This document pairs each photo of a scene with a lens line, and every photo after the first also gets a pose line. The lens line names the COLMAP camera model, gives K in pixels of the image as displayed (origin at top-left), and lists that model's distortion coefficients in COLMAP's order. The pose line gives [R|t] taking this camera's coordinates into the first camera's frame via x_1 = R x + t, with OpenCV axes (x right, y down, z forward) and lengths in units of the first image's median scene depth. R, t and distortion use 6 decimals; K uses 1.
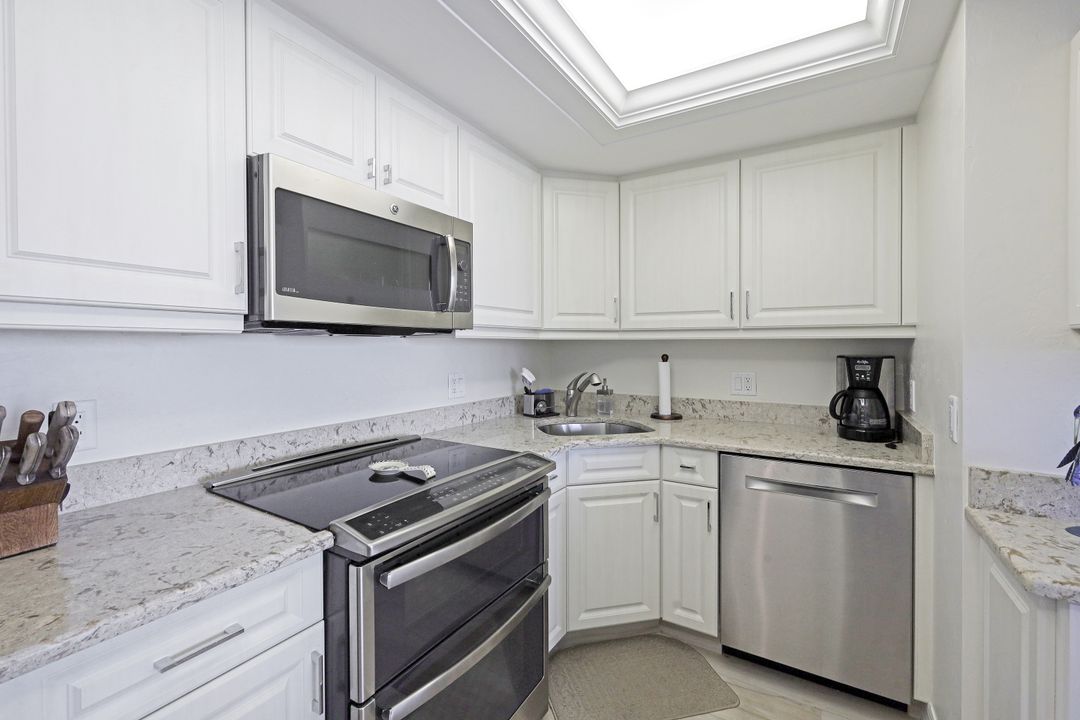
lens RADIAL K [[463.4, 0, 520.8], [0, 463.4, 350.0], [0, 0, 1]] dist [0.016941, -0.001215]
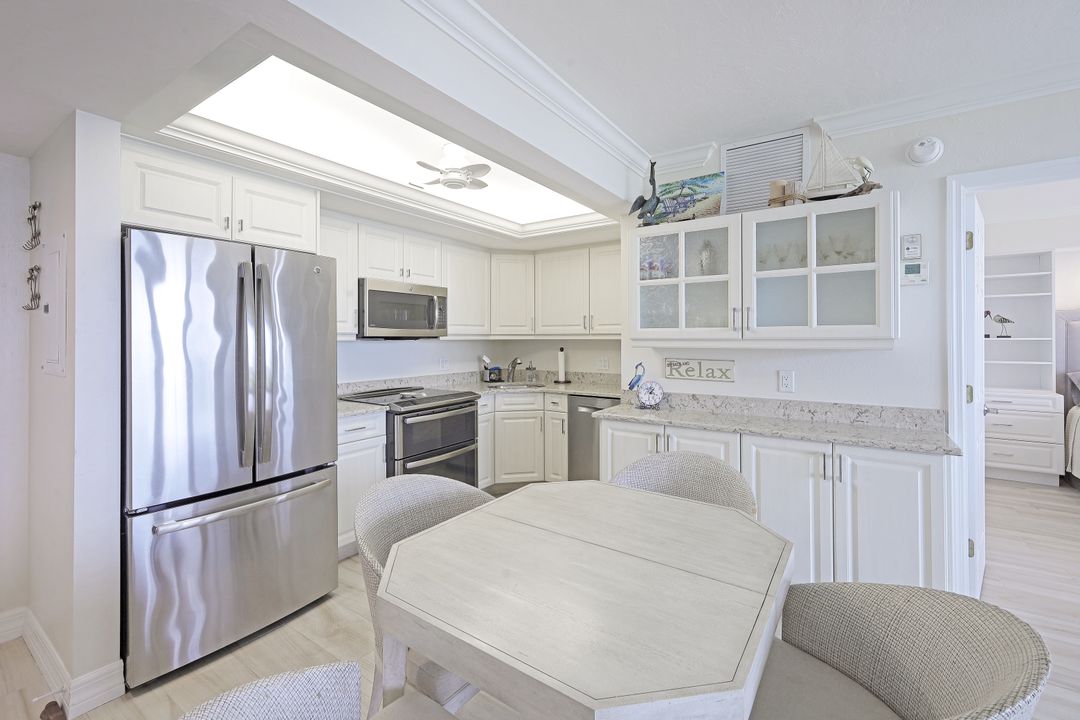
lens RADIAL K [[463.4, 0, 540.1], [0, 463.4, 330.2], [0, 0, 1]] dist [0.016941, -0.001215]
pose [[0.999954, -0.001493, -0.009446, 0.318732], [0.001245, 0.999657, -0.026147, -0.014601], [0.009482, 0.026134, 0.999613, -1.058600]]
